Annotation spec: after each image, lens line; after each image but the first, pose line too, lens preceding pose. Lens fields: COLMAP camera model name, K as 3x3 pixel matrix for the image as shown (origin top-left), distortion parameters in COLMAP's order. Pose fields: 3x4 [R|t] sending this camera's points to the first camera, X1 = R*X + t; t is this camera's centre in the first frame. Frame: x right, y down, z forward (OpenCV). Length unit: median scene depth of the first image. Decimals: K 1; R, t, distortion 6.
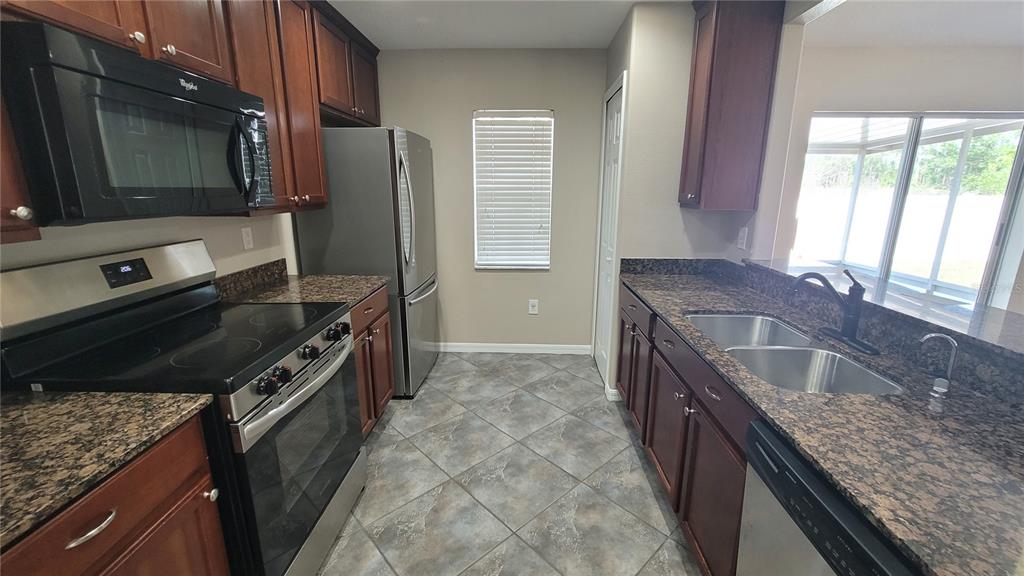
lens RADIAL K [[419.6, 0, 516.7], [0, 419.6, 284.4], [0, 0, 1]] dist [-0.003588, 0.002463]
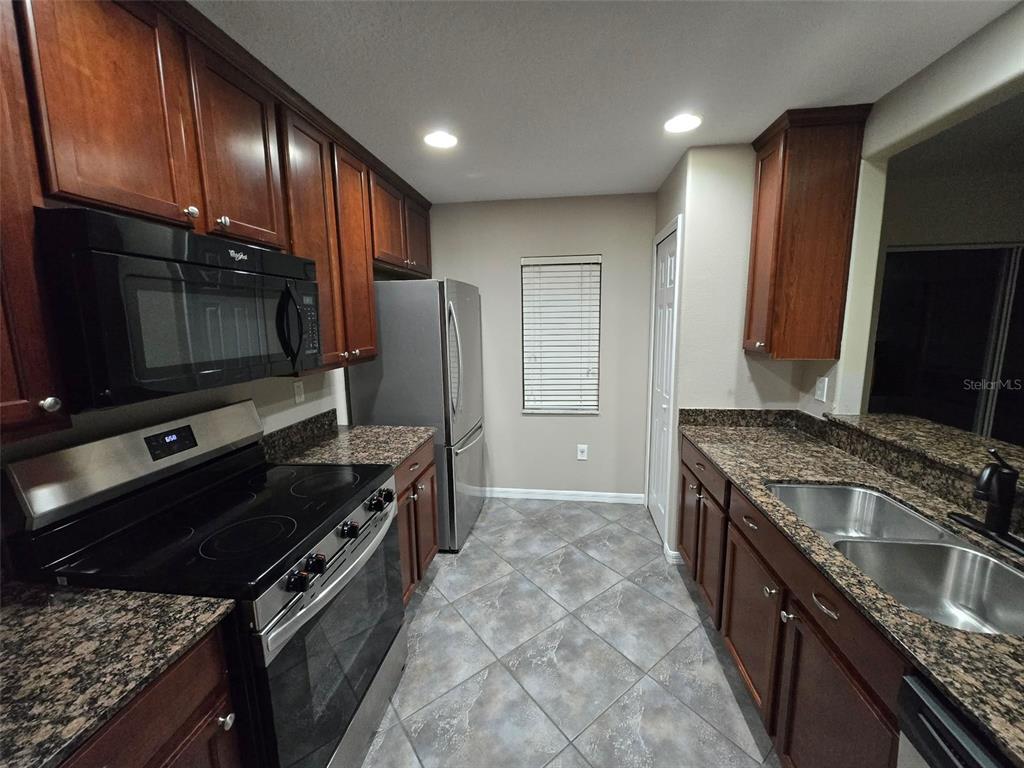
lens RADIAL K [[402.5, 0, 518.1], [0, 402.5, 377.2], [0, 0, 1]] dist [0.003378, -0.001896]
pose [[0.995152, -0.003809, -0.098270, -0.022249], [-0.004291, 0.996616, -0.082081, -0.063496], [0.098251, 0.082105, 0.991769, 0.082508]]
